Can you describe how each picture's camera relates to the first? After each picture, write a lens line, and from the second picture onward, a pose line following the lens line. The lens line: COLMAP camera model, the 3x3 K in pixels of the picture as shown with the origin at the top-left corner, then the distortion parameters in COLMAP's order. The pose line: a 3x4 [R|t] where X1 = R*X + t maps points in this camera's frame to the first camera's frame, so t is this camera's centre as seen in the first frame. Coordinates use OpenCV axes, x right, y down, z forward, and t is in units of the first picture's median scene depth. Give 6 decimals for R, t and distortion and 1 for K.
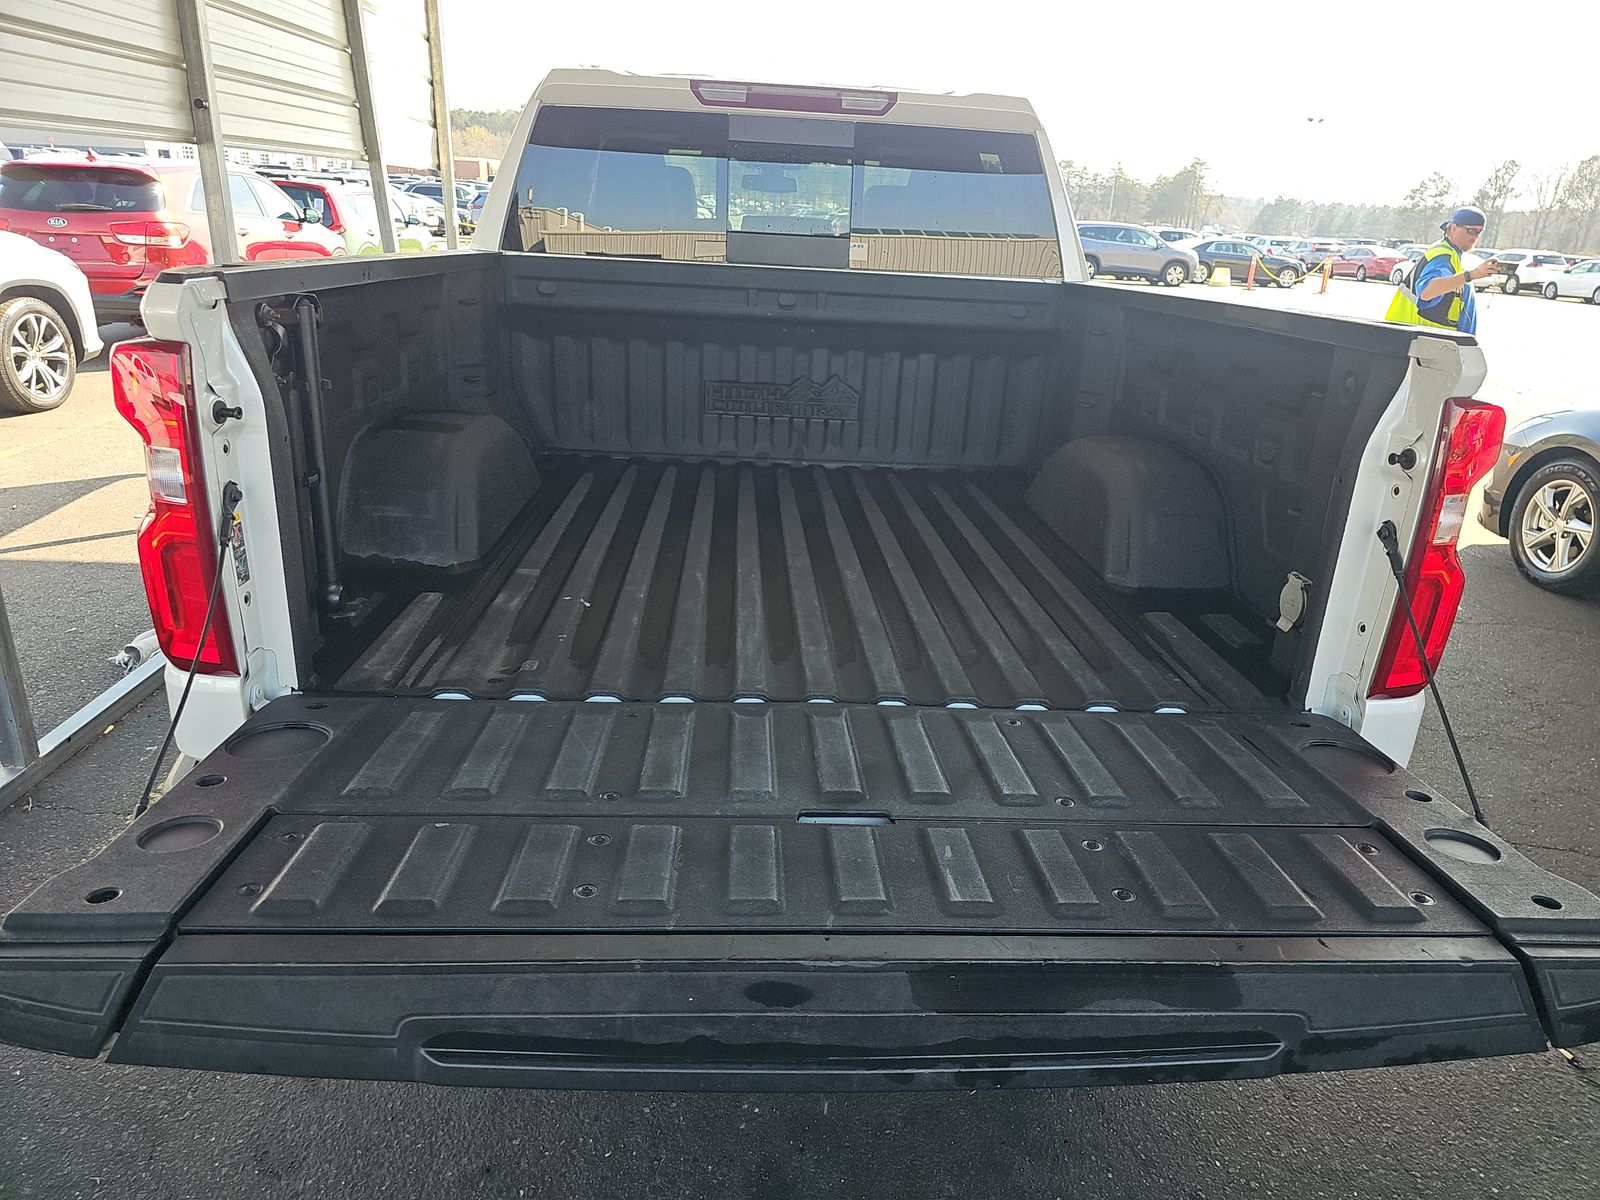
lens RADIAL K [[1061.0, 0, 815.1], [0, 1061.0, 608.4], [0, 0, 1]] dist [0.033142, -0.038207]
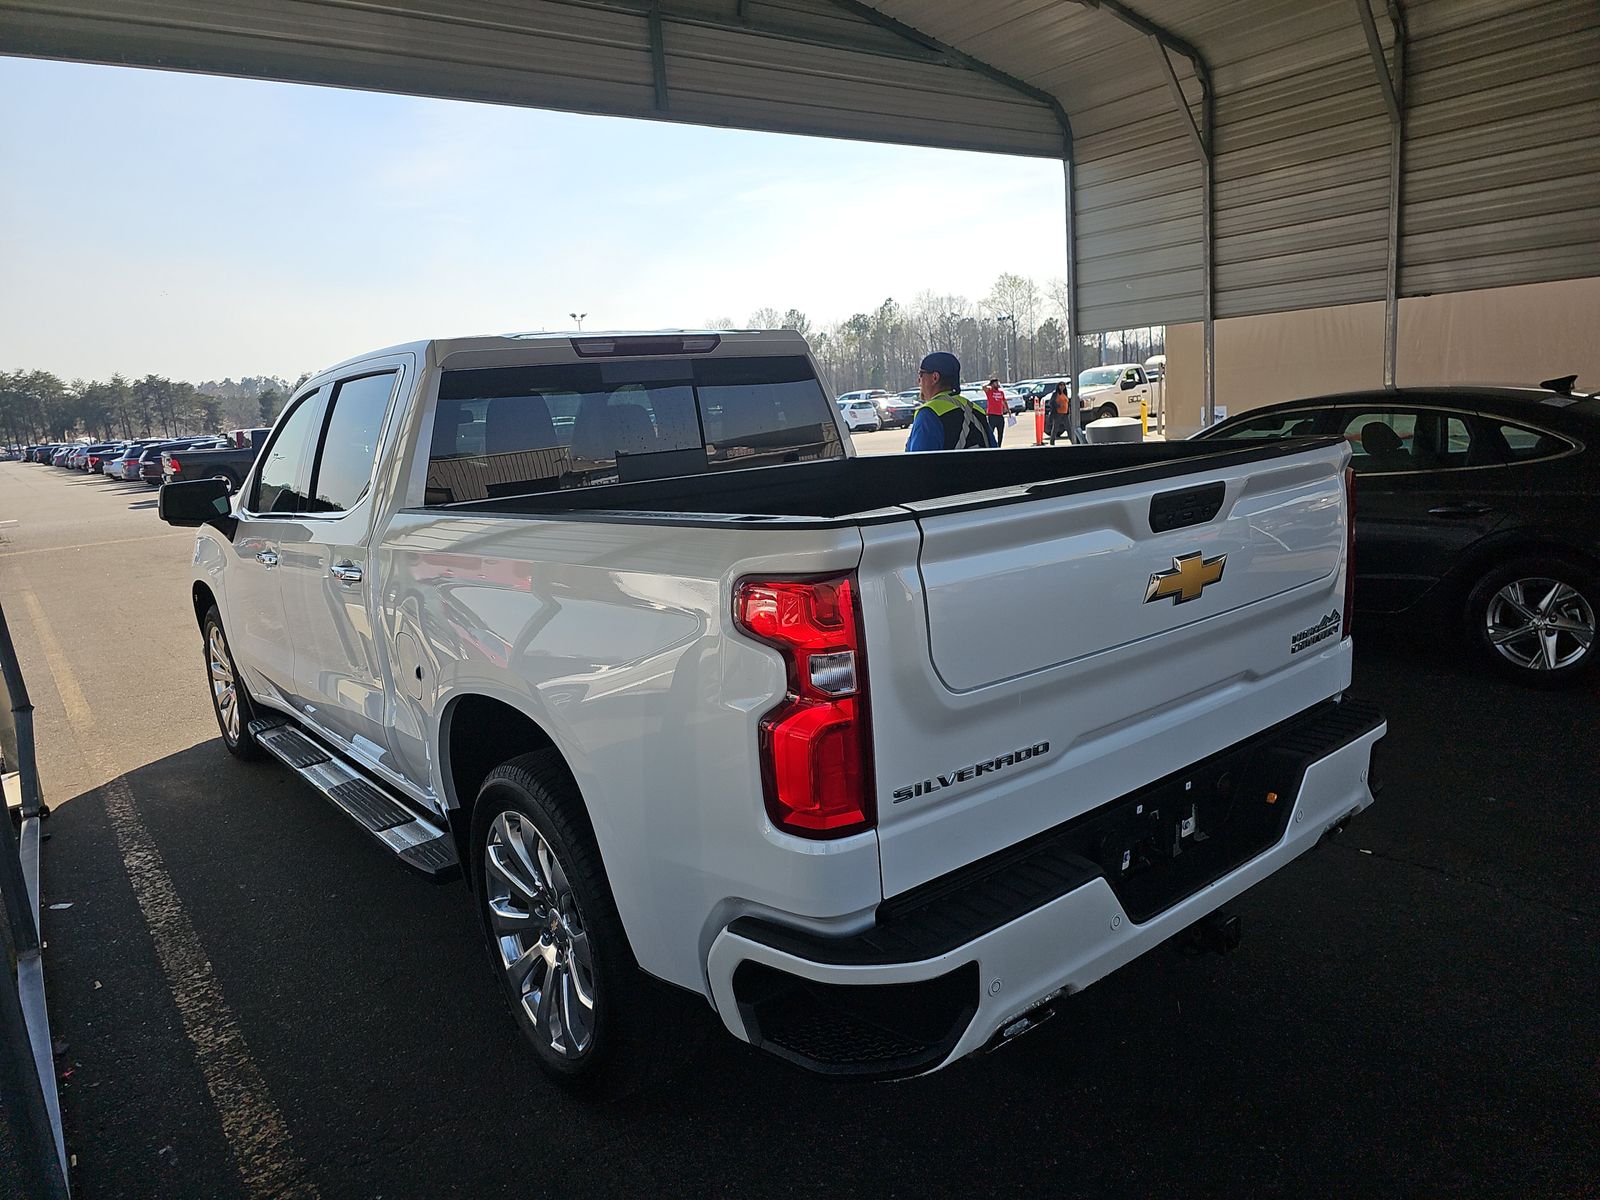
lens RADIAL K [[1061.0, 0, 800.9], [0, 1061.0, 596.7], [0, 0, 1]] dist [0.033142, -0.038207]
pose [[0.818447, -0.212809, 0.533720, -0.221925], [0.304152, 0.948531, -0.088204, -0.019601], [-0.487479, 0.234523, 0.841049, -0.010116]]
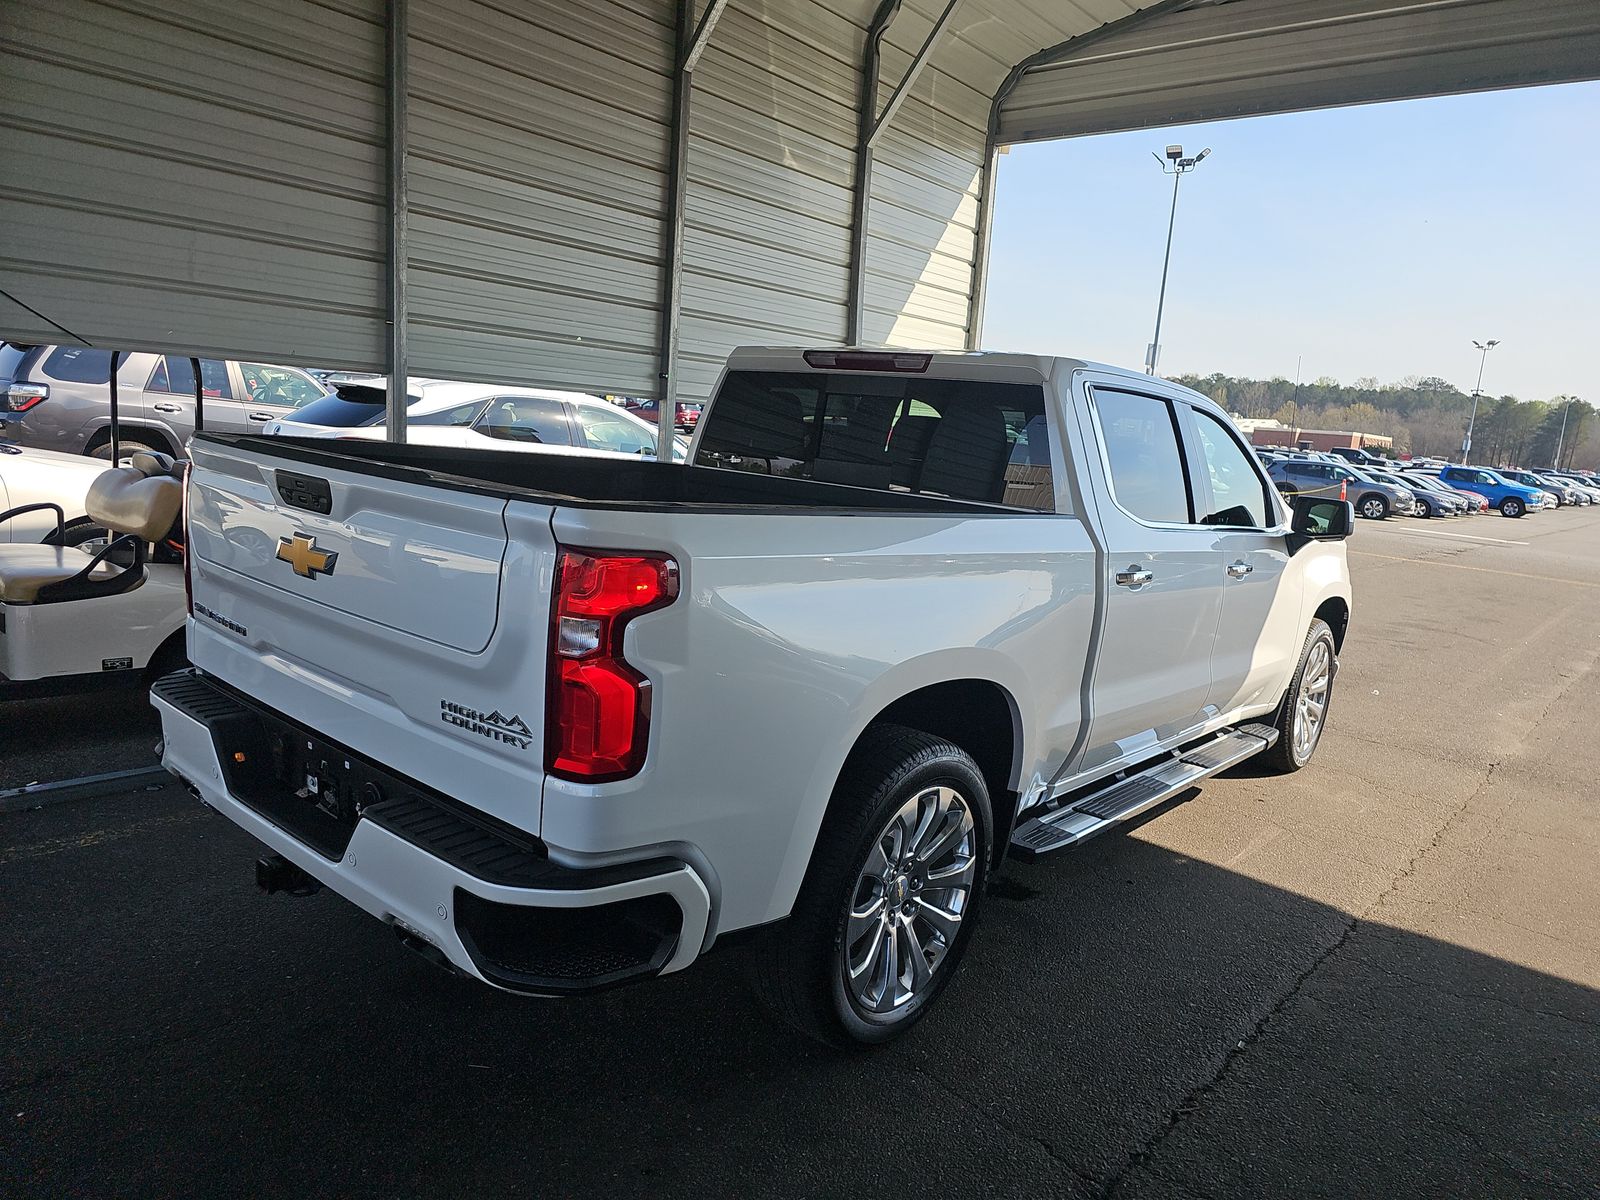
lens RADIAL K [[1061.0, 0, 808.9], [0, 1061.0, 603.7], [0, 0, 1]] dist [0.033142, -0.038207]
pose [[0.727911, 0.127077, -0.673793, 0.319077], [-0.282203, 0.951112, -0.125490, -0.007525], [0.624905, 0.281492, 0.728187, 0.040550]]
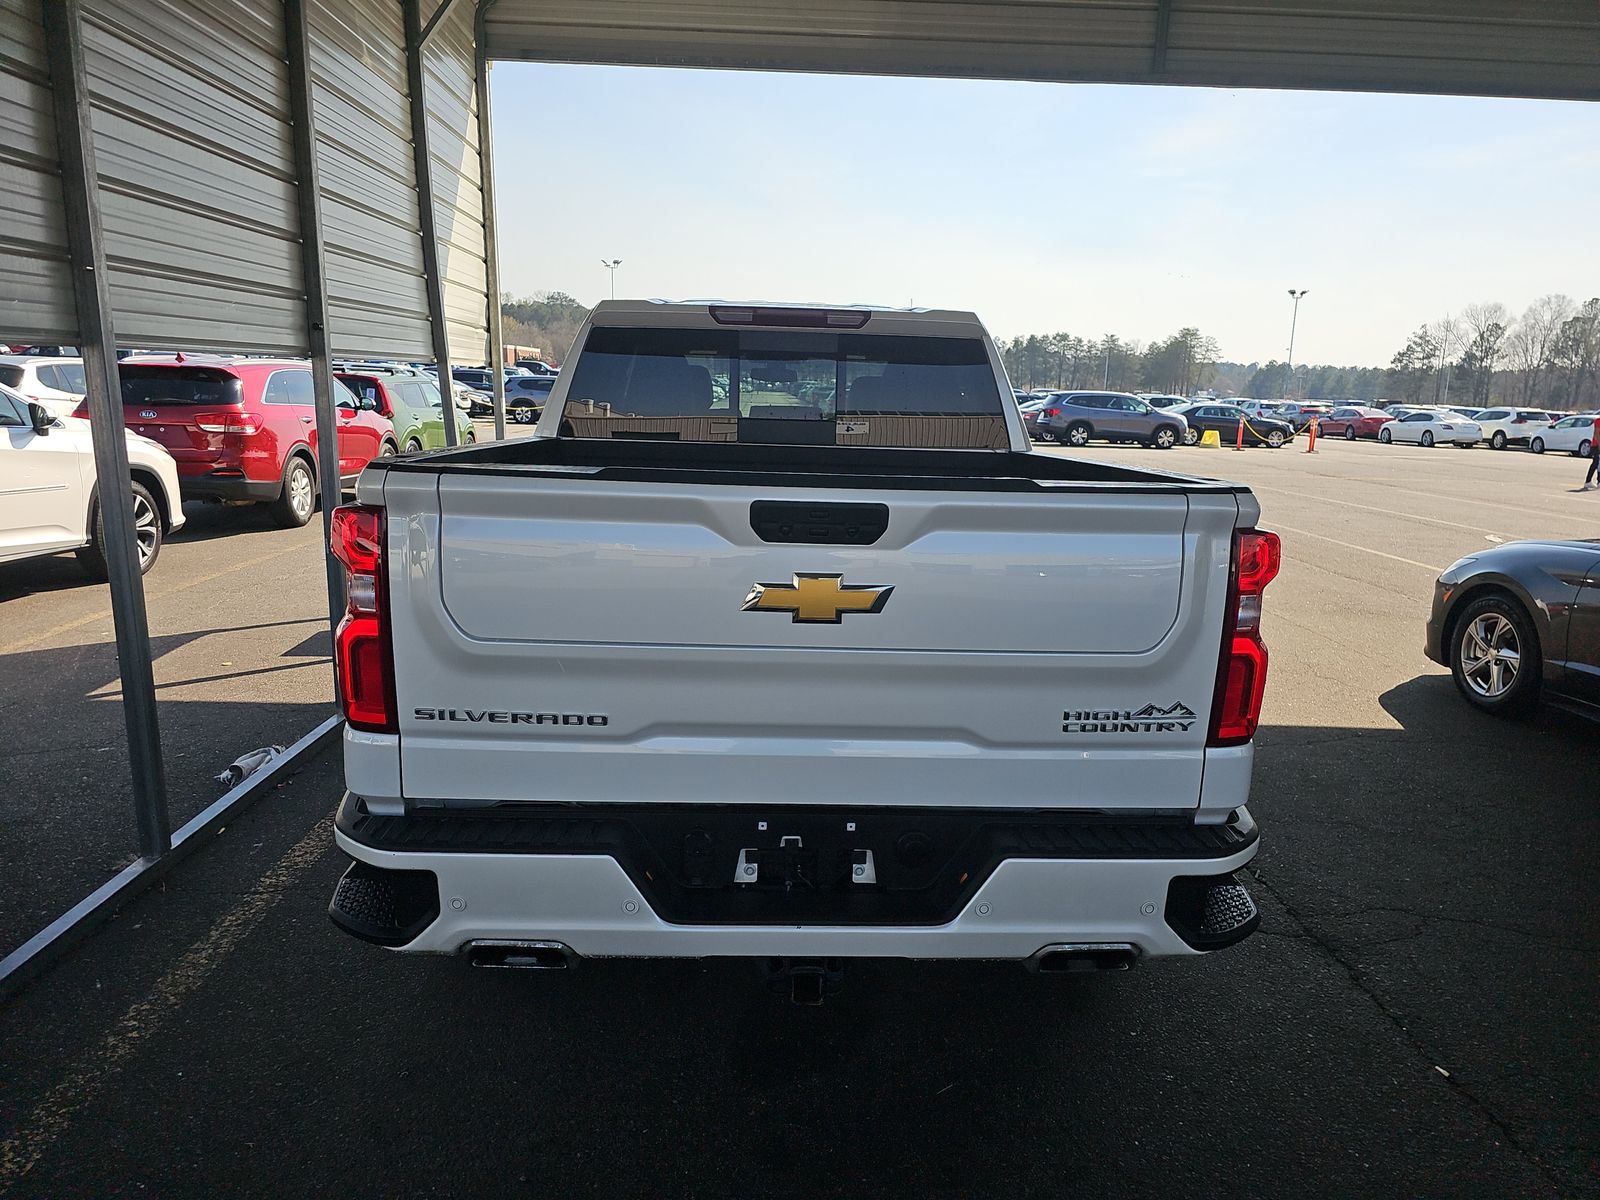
lens RADIAL K [[1061.0, 0, 802.1], [0, 1061.0, 609.8], [0, 0, 1]] dist [0.033142, -0.038207]
pose [[0.999583, -0.016098, -0.023975, 0.007469], [0.012368, 0.988862, -0.148320, 0.021836], [0.026095, 0.147961, 0.988649, -0.079176]]
